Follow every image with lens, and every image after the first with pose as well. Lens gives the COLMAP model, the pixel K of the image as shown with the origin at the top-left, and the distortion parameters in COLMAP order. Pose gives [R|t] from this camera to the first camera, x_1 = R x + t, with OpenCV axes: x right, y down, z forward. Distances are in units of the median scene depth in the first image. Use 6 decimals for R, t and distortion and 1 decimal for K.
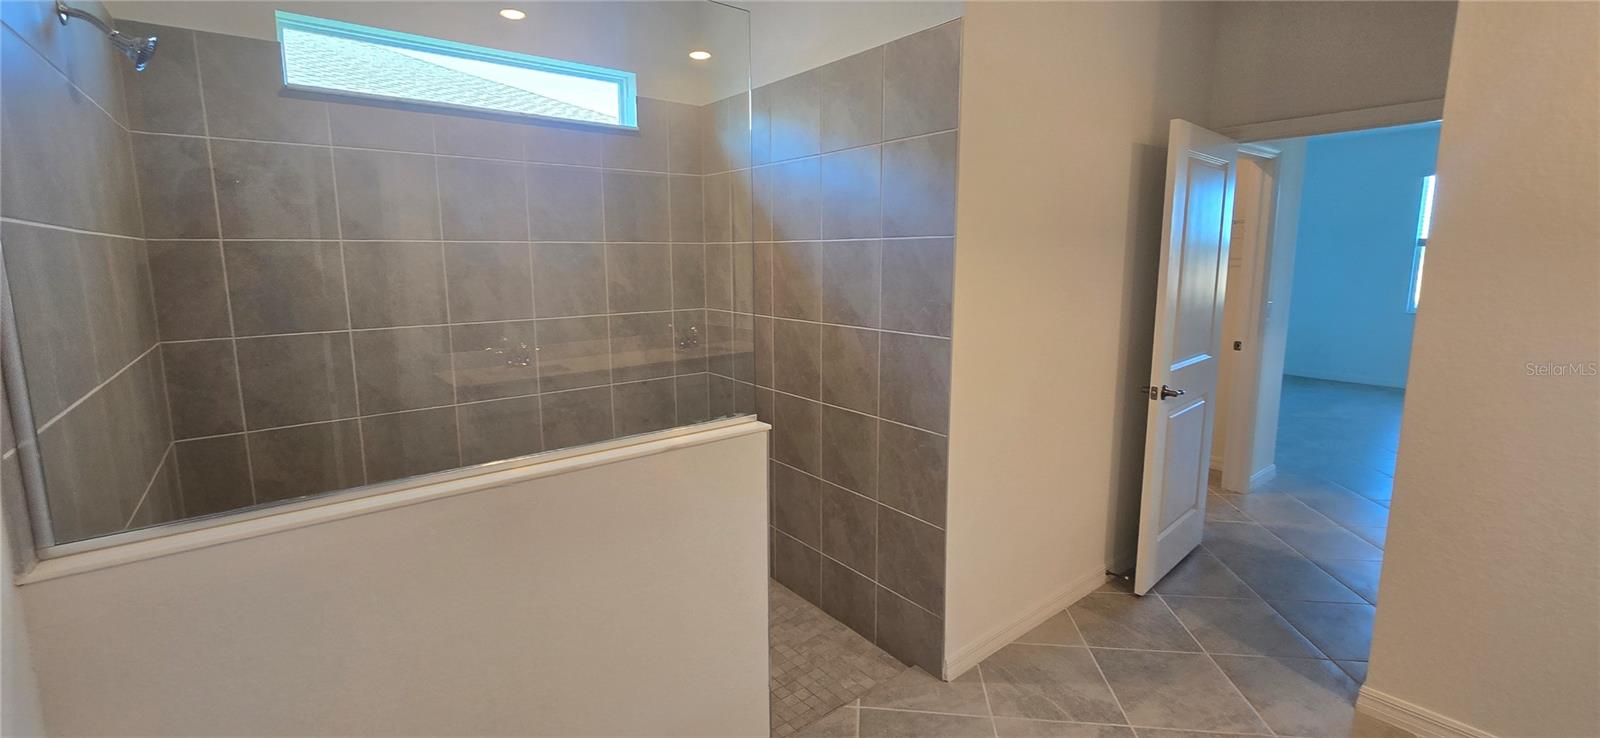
lens RADIAL K [[654.7, 0, 795.7], [0, 654.7, 350.1], [0, 0, 1]] dist [-0.001401, -0.000317]
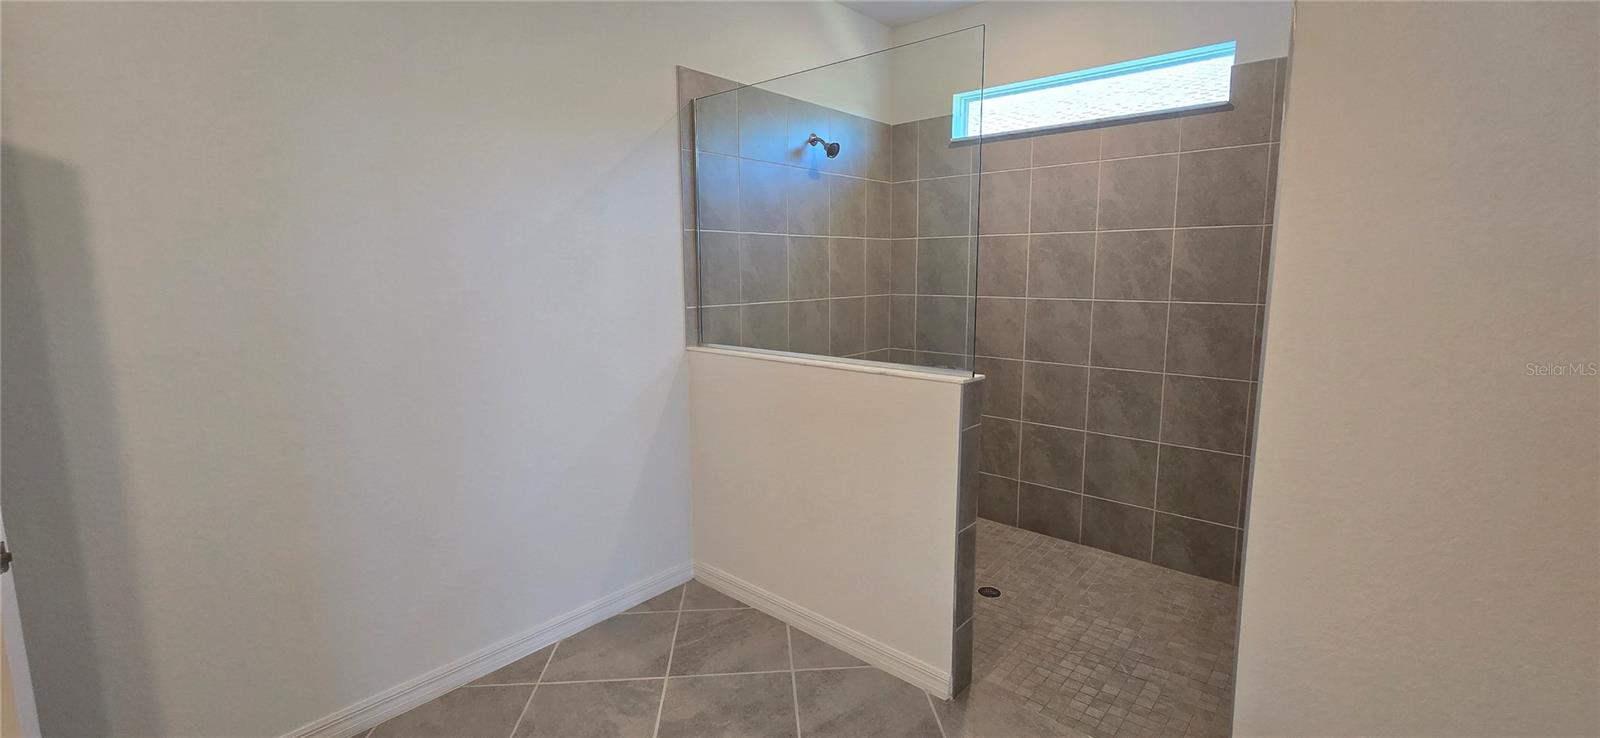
lens RADIAL K [[654.7, 0, 795.7], [0, 654.7, 350.1], [0, 0, 1]] dist [-0.001401, -0.000317]
pose [[0.174409, 0.133839, -0.975535, 0.732970], [-0.130044, 0.985172, 0.111912, -0.025040], [0.976048, 0.107344, 0.189228, 0.342726]]
